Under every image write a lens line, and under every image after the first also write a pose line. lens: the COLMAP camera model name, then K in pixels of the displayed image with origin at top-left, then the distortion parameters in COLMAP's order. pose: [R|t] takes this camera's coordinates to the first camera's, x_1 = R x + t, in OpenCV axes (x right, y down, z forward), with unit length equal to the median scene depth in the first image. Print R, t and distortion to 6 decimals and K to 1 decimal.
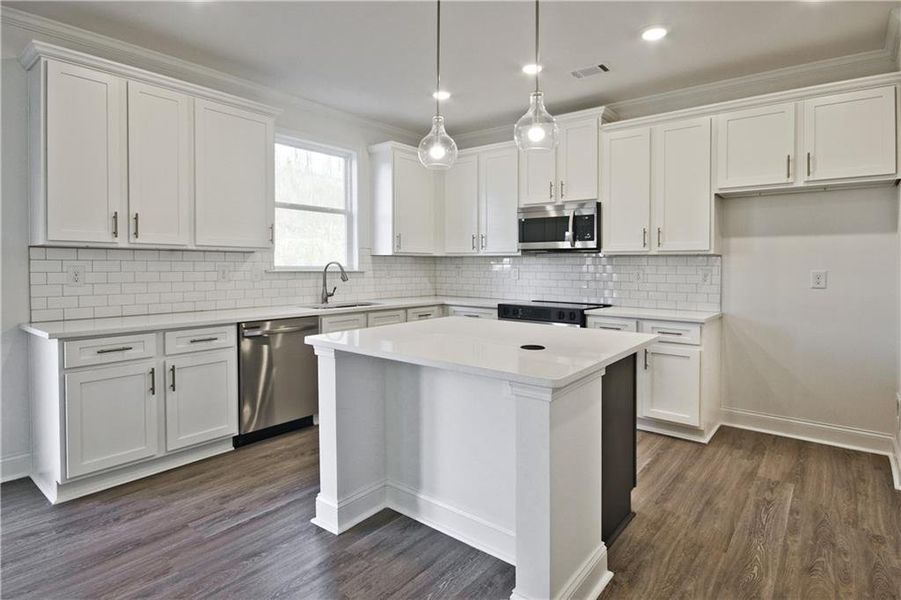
lens RADIAL K [[473.3, 0, 469.6], [0, 473.3, 264.8], [0, 0, 1]] dist [-0.003633, -0.000657]
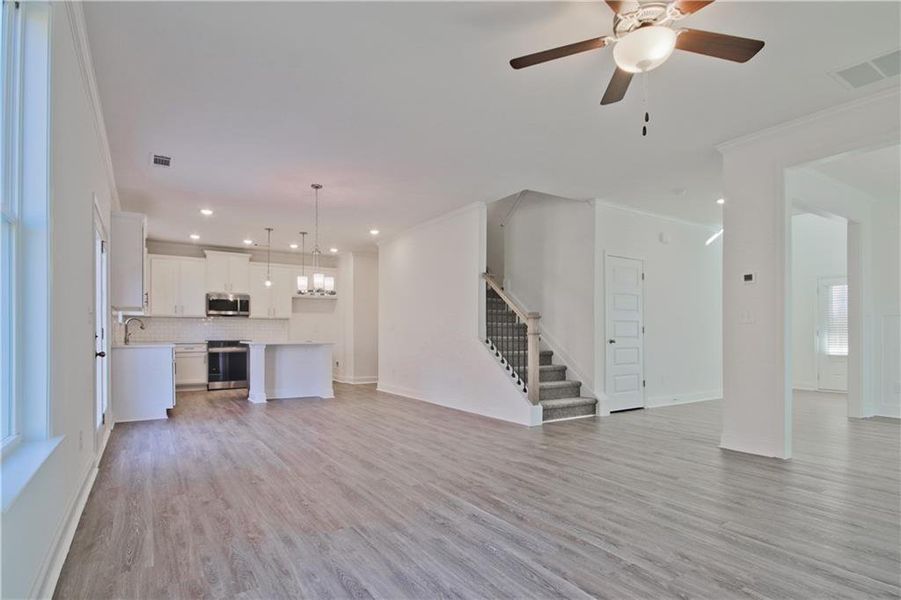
lens RADIAL K [[469.9, 0, 441.5], [0, 469.9, 320.1], [0, 0, 1]] dist [0.011092, -0.000059]
pose [[0.356797, 0.016929, 0.934029, -1.614156], [0.002829, 0.999812, -0.019202, 0.038807], [-0.934178, 0.009494, 0.356682, -0.733397]]
